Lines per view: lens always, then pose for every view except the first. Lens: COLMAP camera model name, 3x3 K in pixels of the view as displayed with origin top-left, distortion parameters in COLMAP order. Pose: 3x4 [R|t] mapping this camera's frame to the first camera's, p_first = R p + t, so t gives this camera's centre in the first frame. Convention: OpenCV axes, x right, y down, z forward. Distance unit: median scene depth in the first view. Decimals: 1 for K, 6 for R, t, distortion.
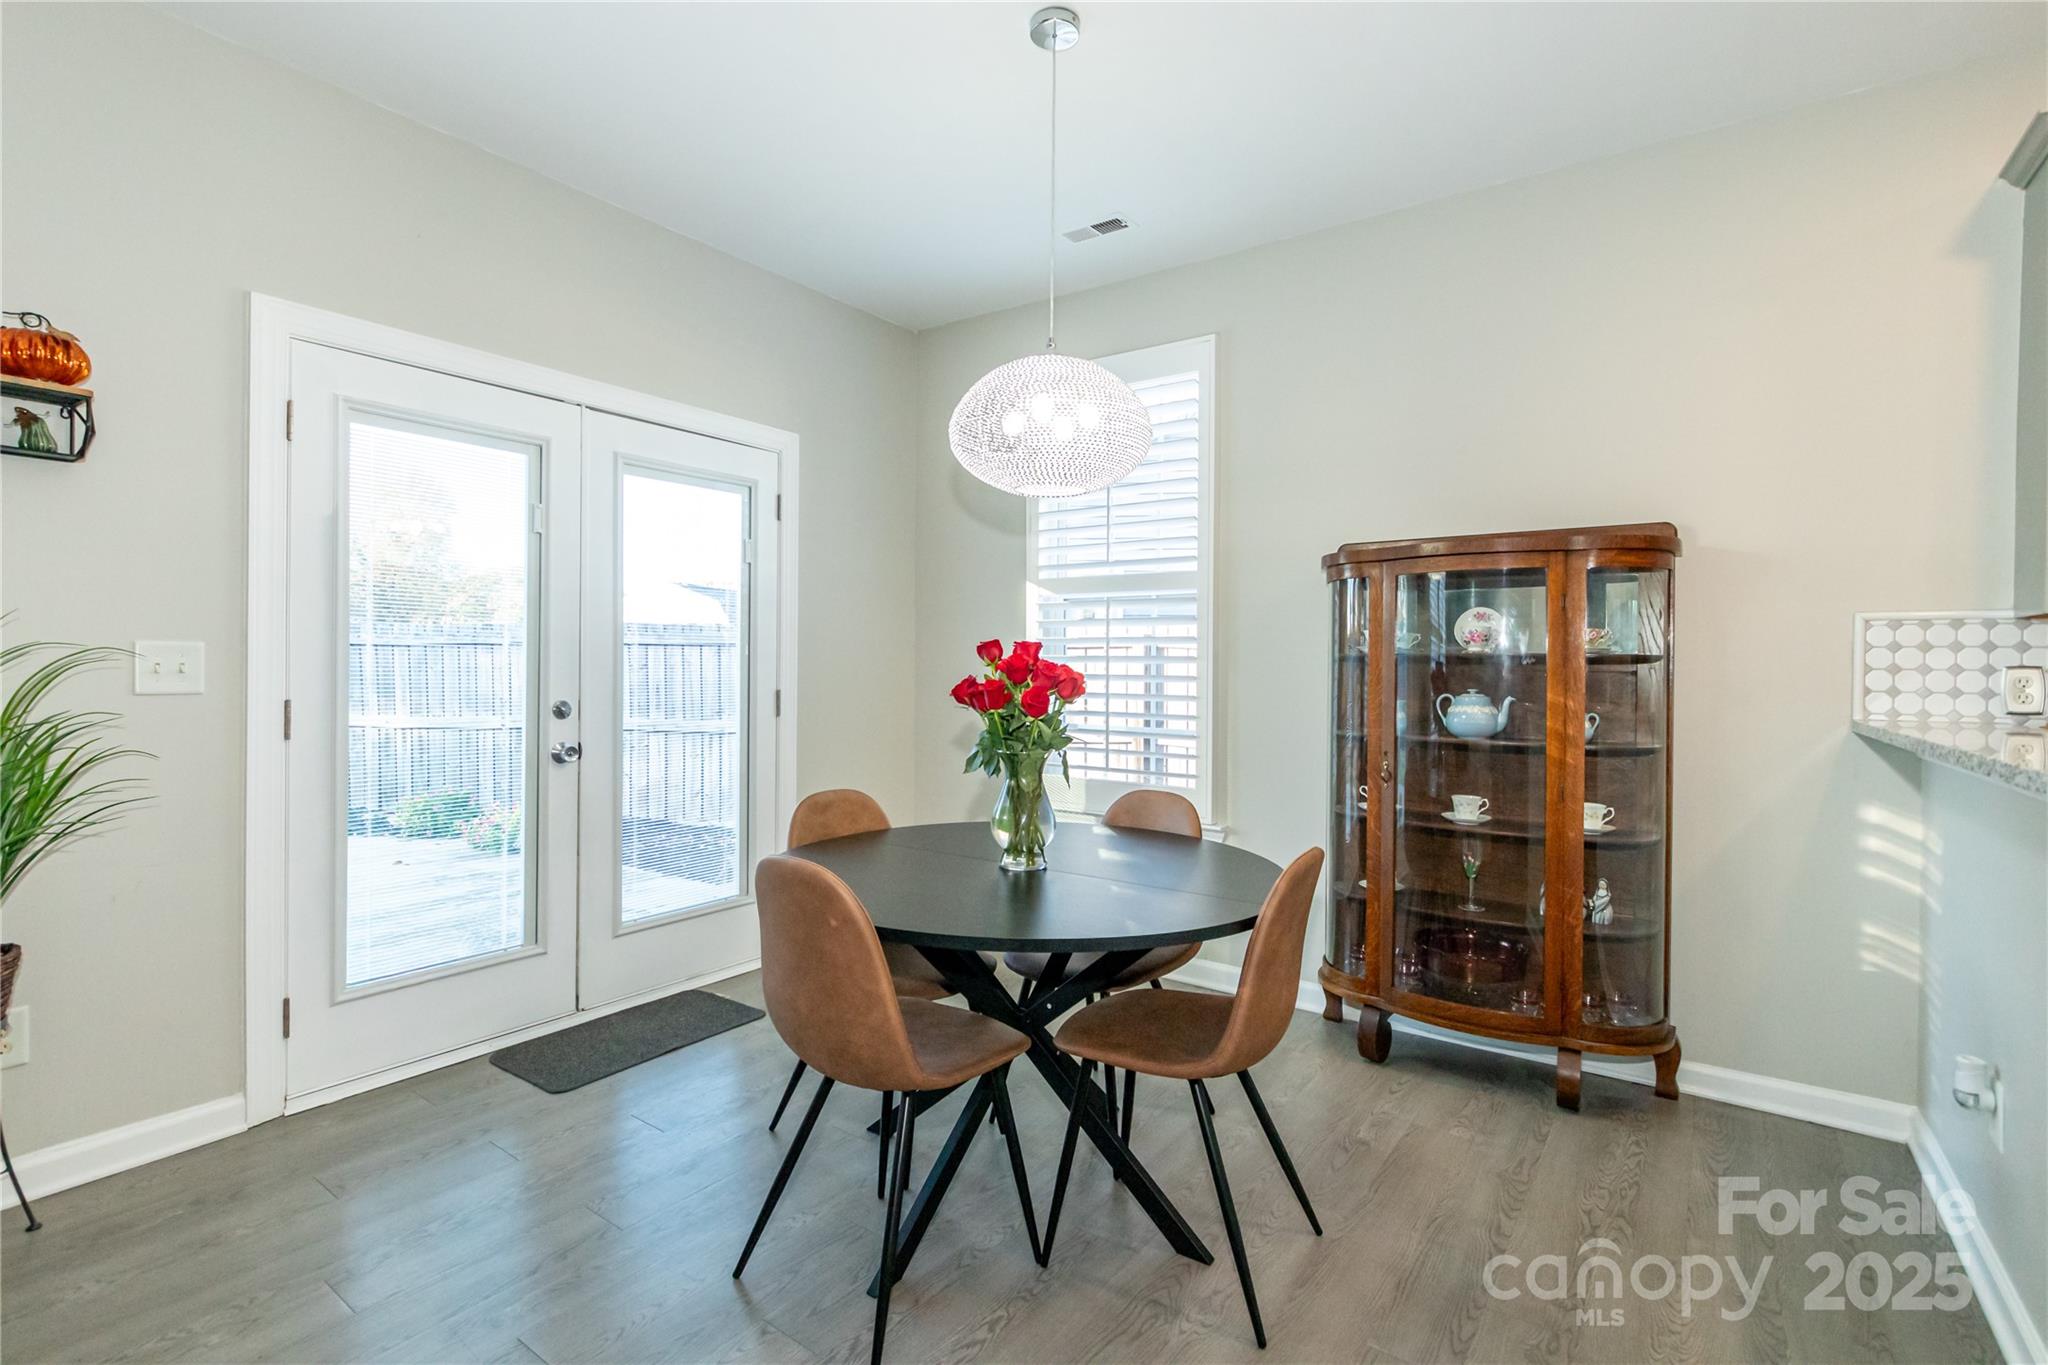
lens RADIAL K [[953.4, 0, 1022.3], [0, 953.4, 670.4], [0, 0, 1]] dist [0.007586, -0.004145]
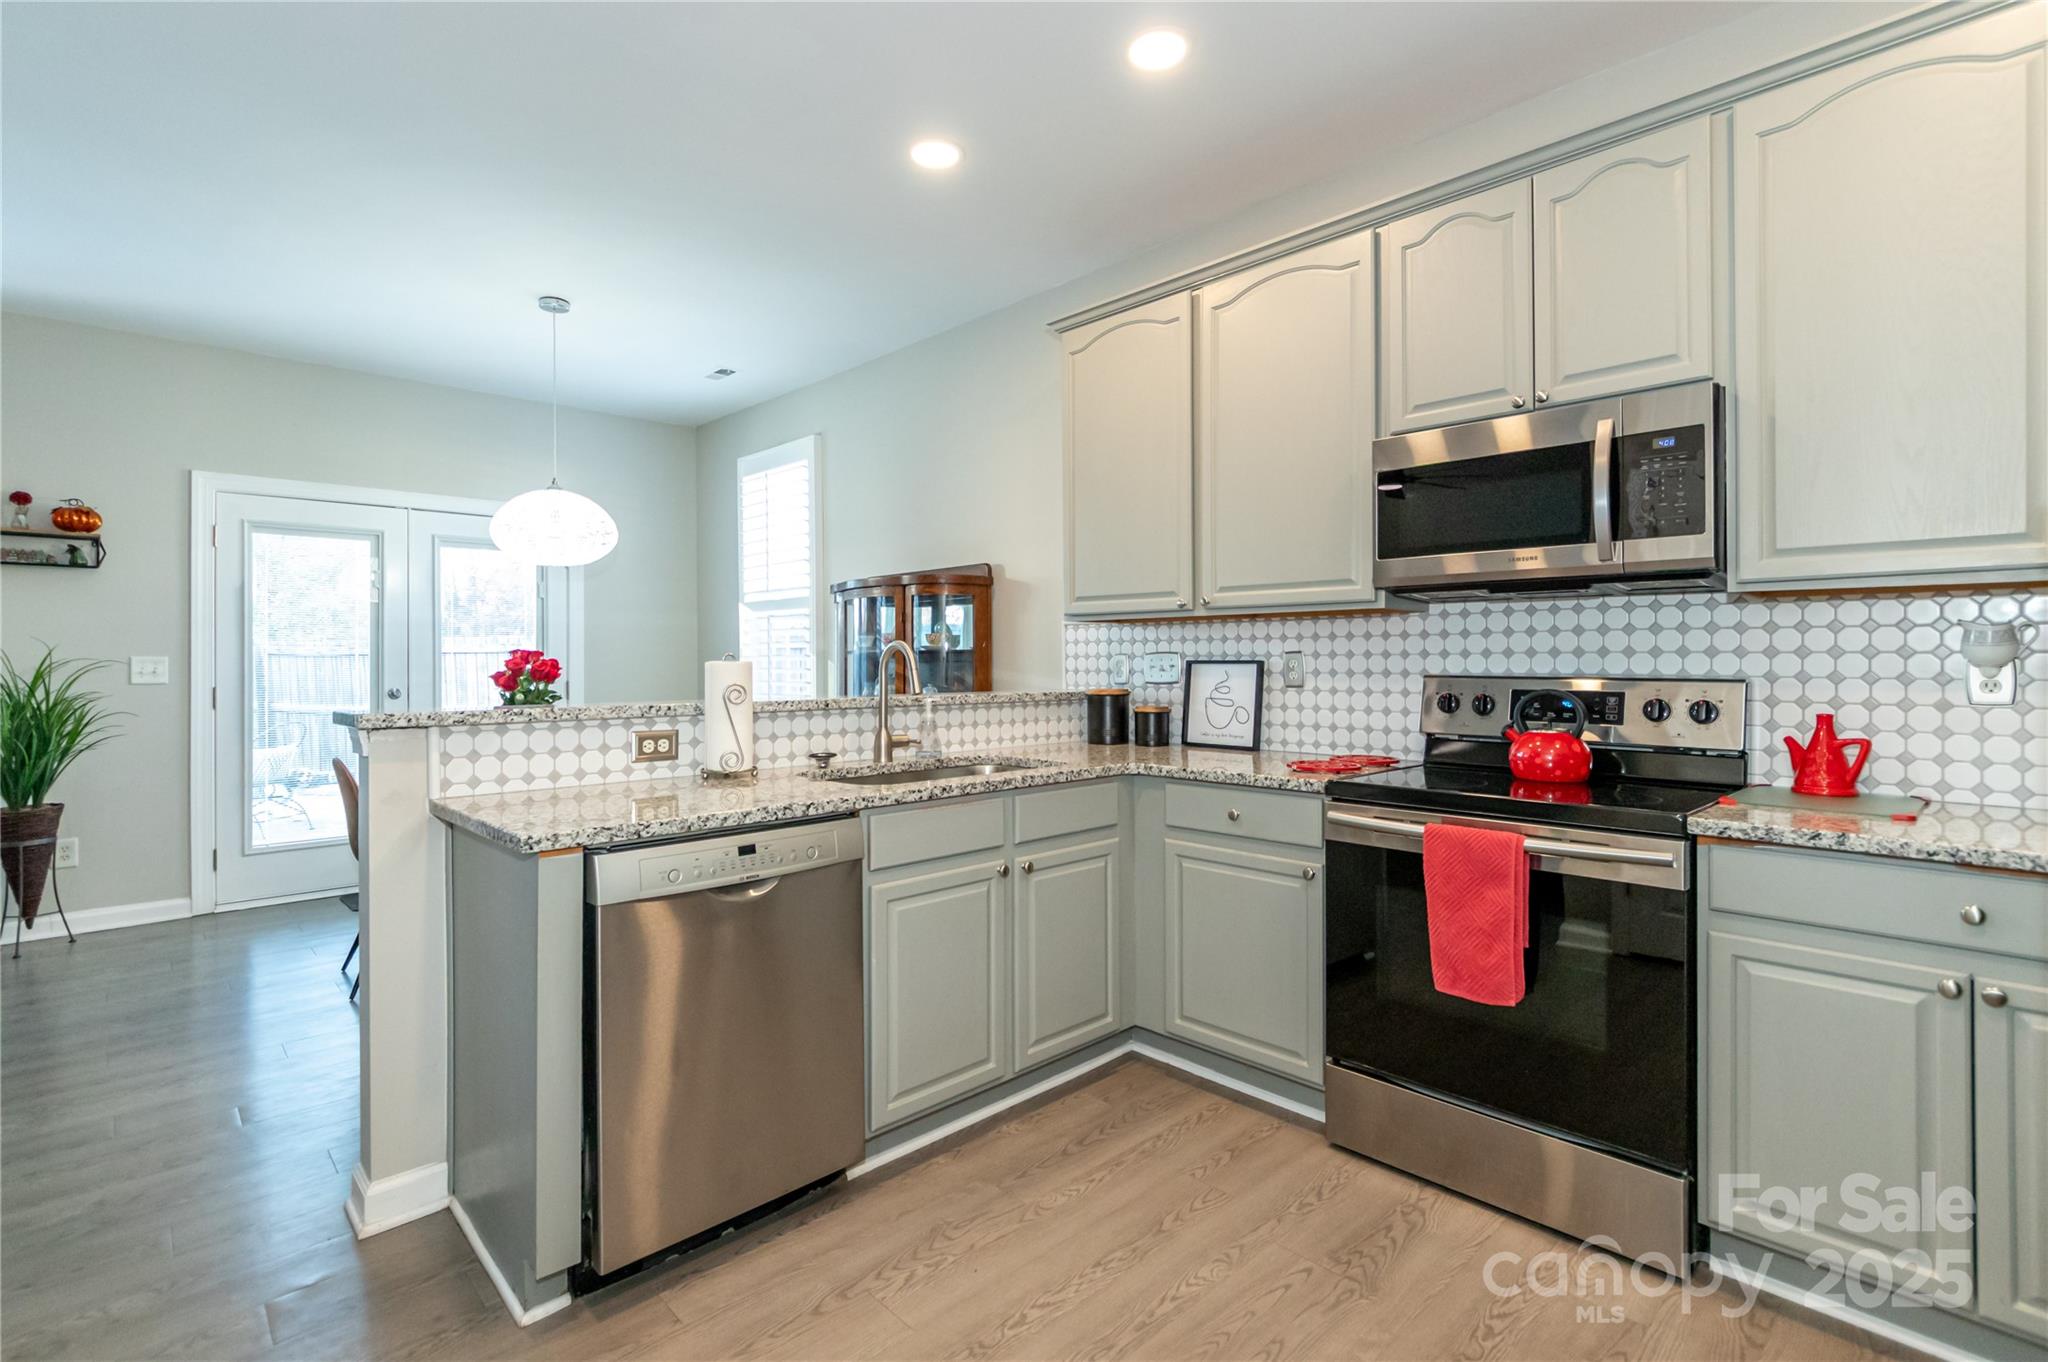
lens RADIAL K [[953.4, 0, 1016.8], [0, 953.4, 660.9], [0, 0, 1]] dist [0.007586, -0.004145]
pose [[0.984261, -0.015981, -0.175998, 1.043744], [0.014538, 0.999849, -0.009489, 0.018194], [0.176123, 0.006781, 0.984345, -0.525023]]
